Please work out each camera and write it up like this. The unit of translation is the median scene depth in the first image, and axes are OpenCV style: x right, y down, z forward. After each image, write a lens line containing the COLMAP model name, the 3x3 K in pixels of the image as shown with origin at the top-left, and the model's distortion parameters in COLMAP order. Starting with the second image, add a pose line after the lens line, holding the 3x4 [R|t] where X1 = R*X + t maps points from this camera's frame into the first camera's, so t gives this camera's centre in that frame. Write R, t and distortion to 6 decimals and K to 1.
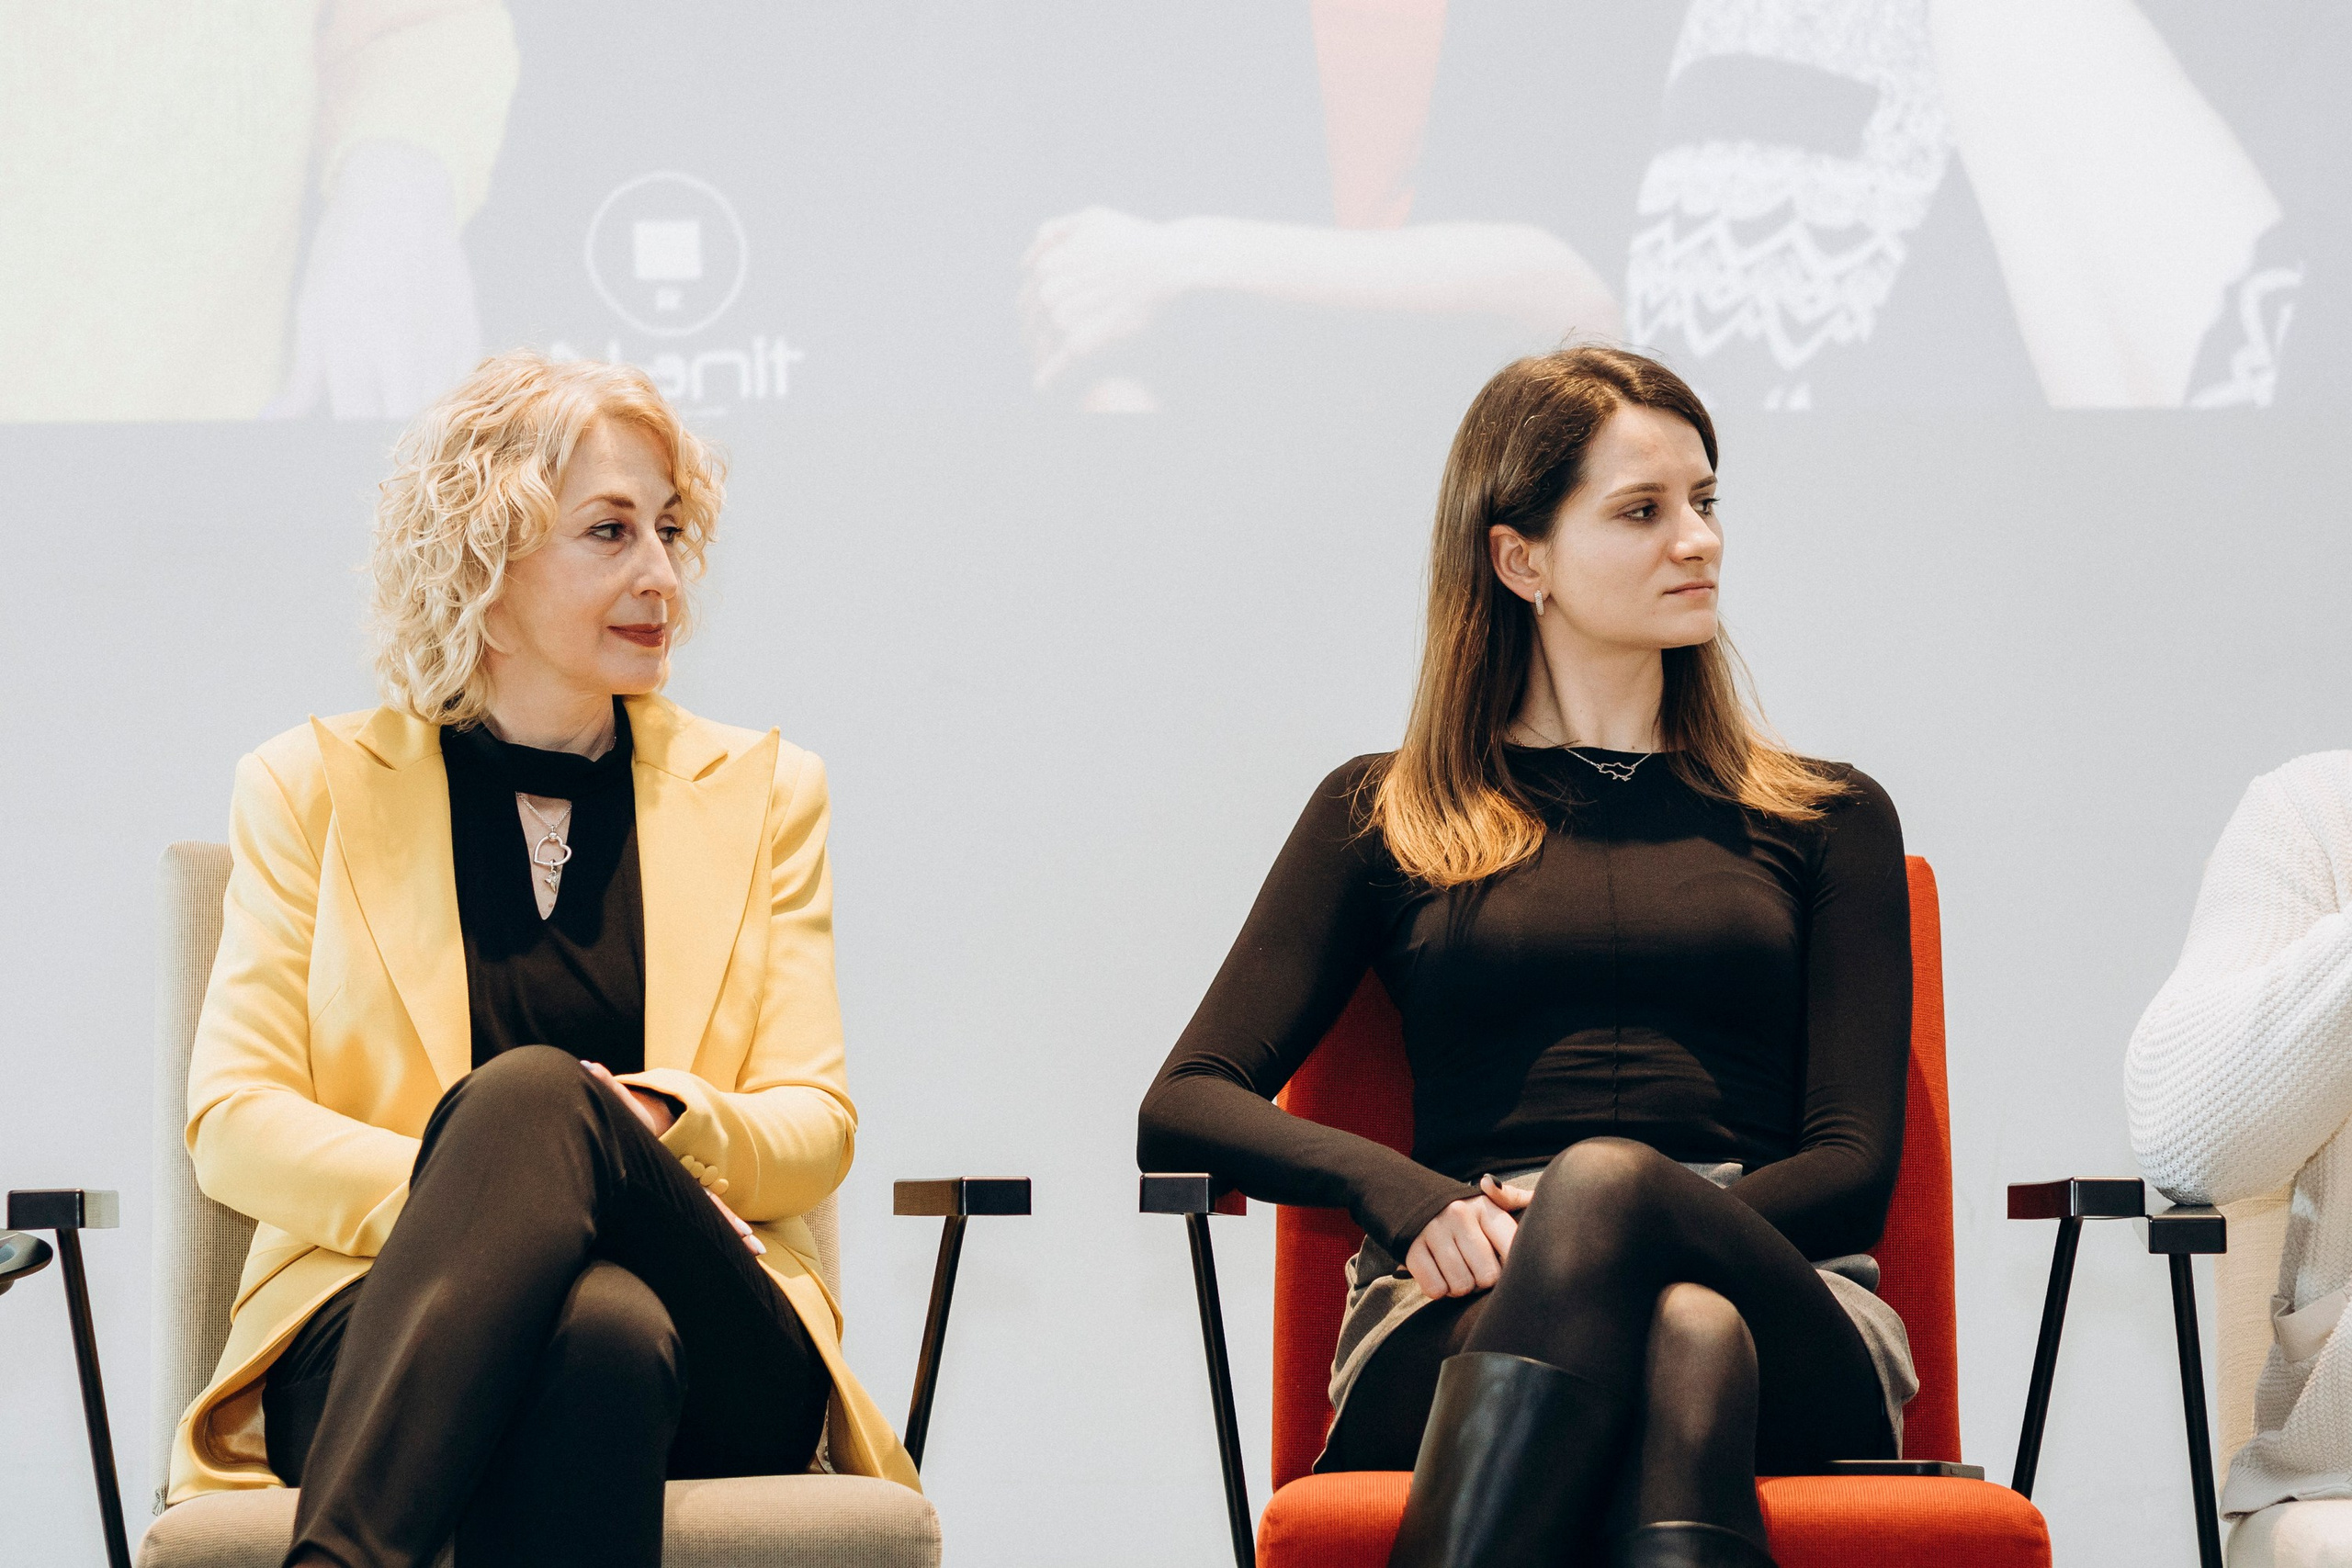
lens RADIAL K [[3442.2, 0, 1176.0], [0, 3442.2, 784.0], [0, 0, 1]] dist [-0.045061, 0.055721]
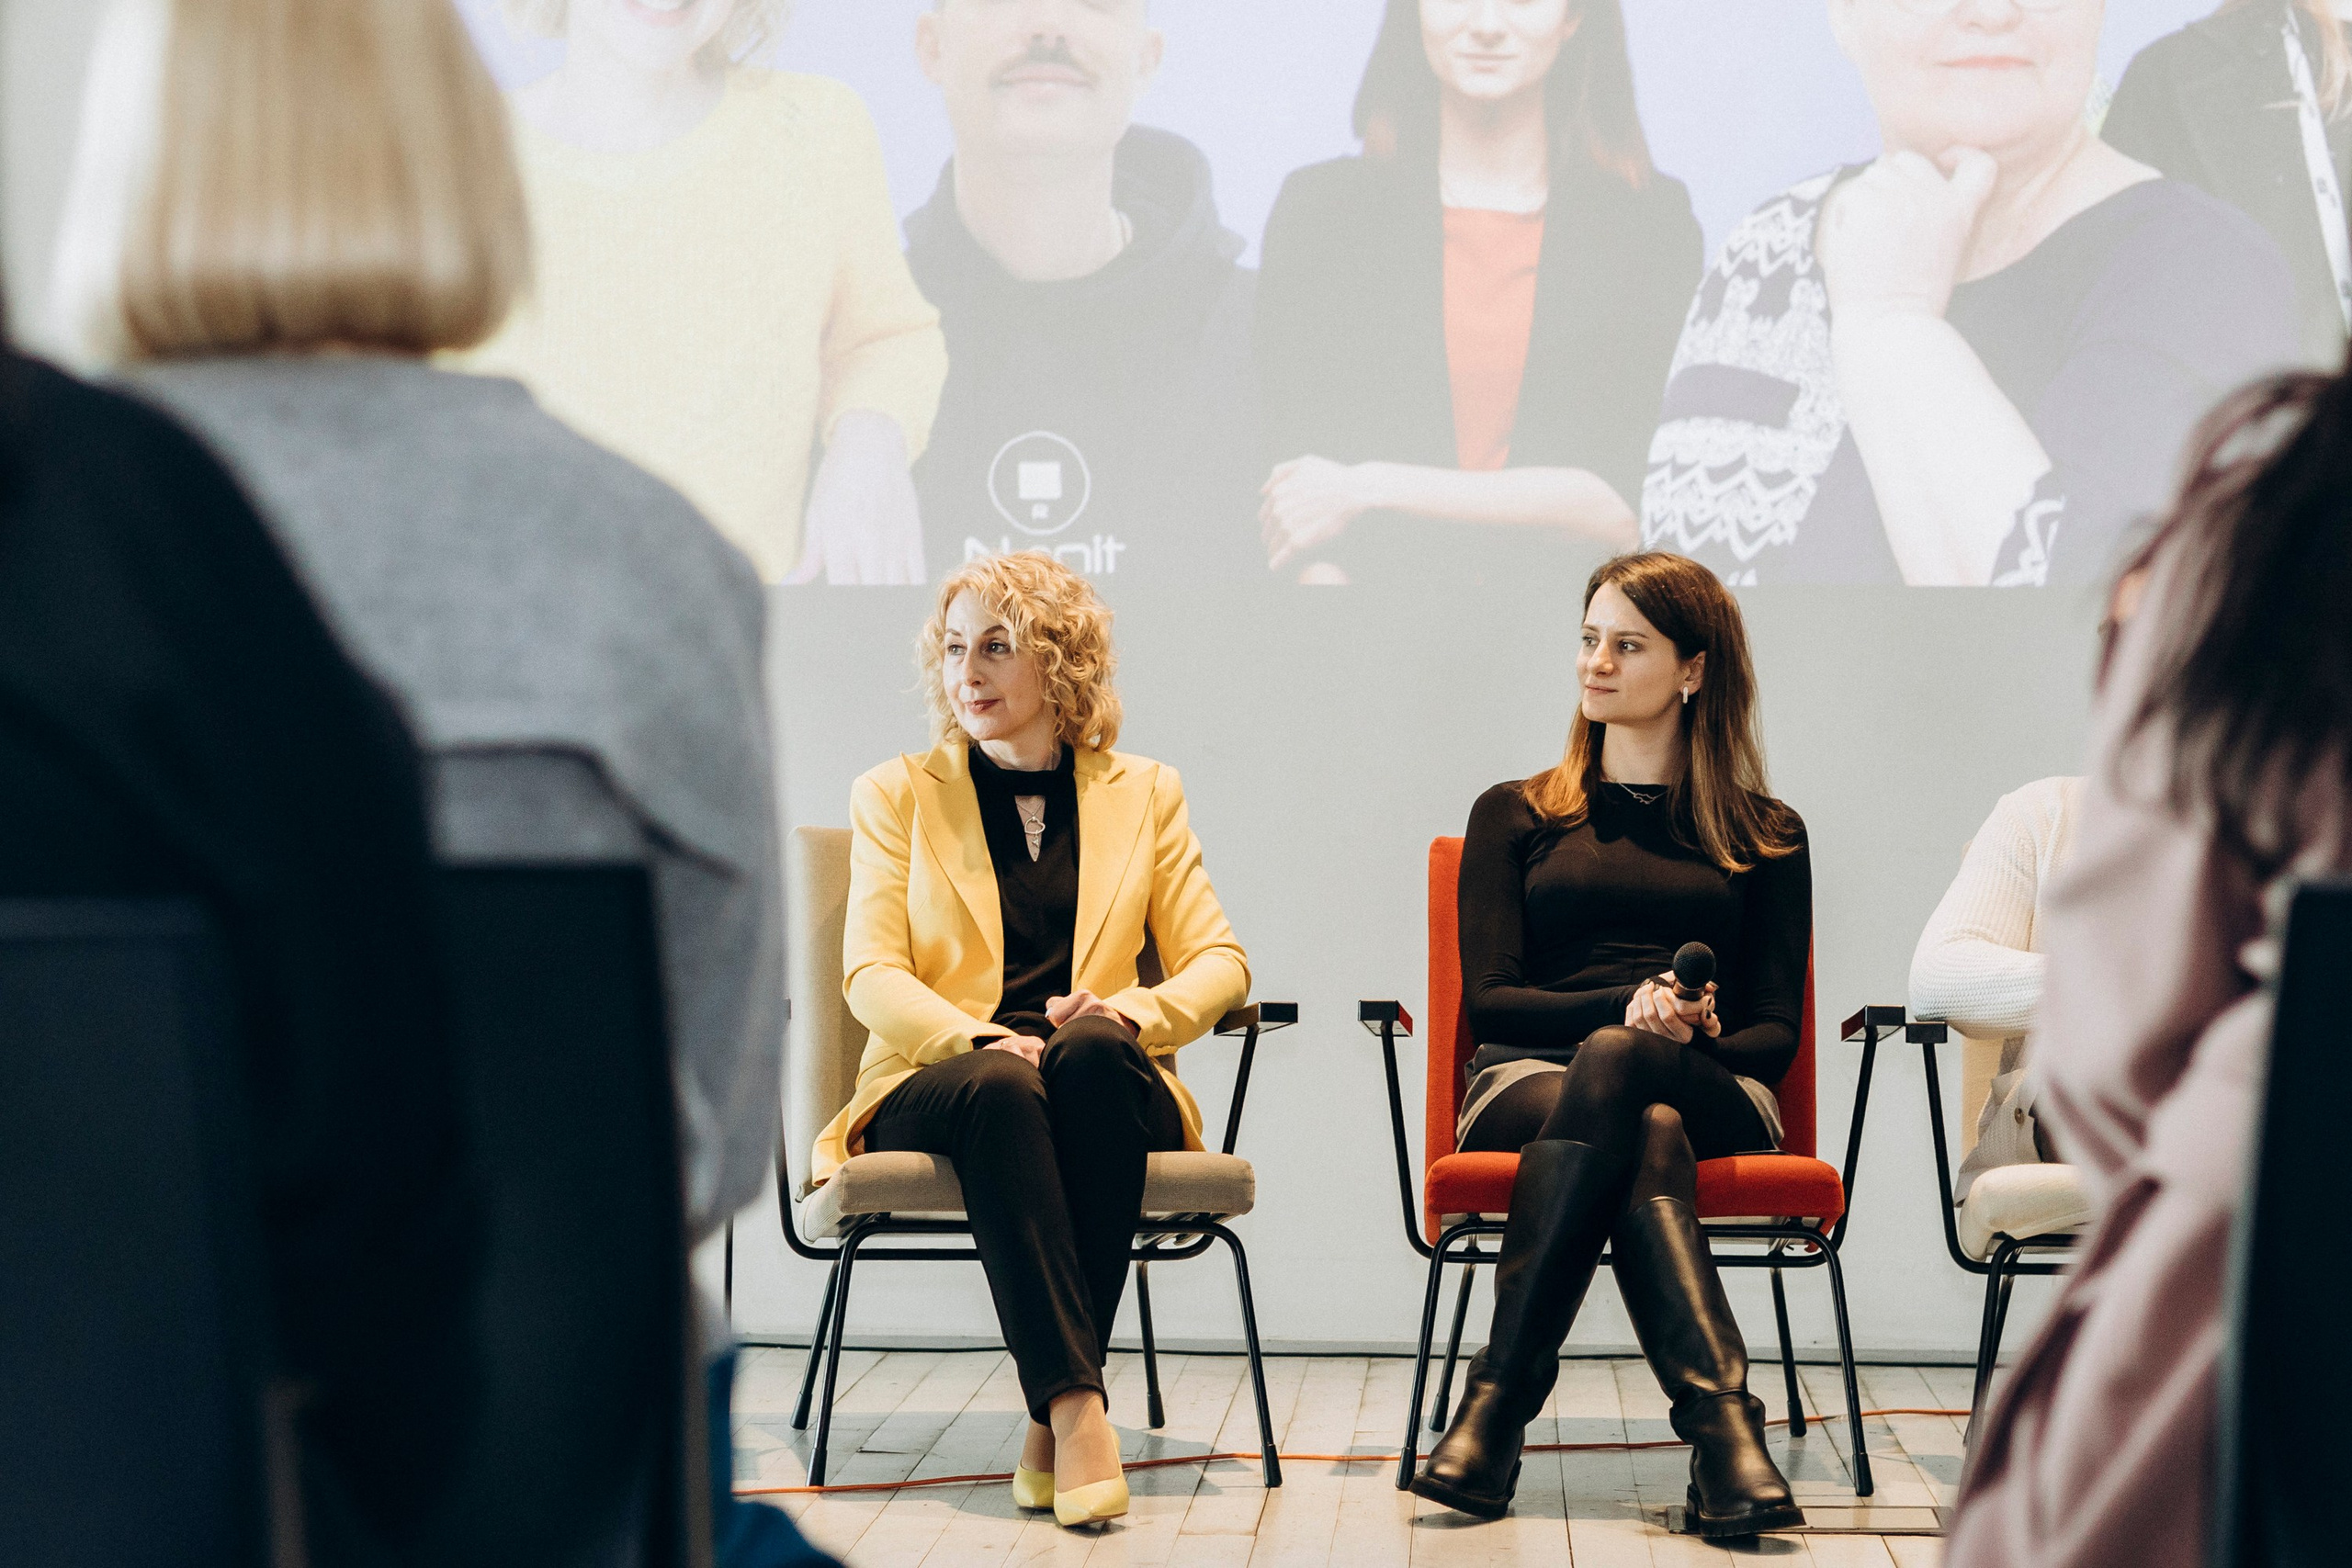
lens RADIAL K [[3442.2, 0, 1176.0], [0, 3442.2, 784.0], [0, 0, 1]] dist [-0.045061, 0.055721]
pose [[0.999630, 0.008835, -0.025734, -0.042957], [-0.009941, 0.999018, -0.043168, 0.054778], [0.025328, 0.043408, 0.998736, -0.598935]]
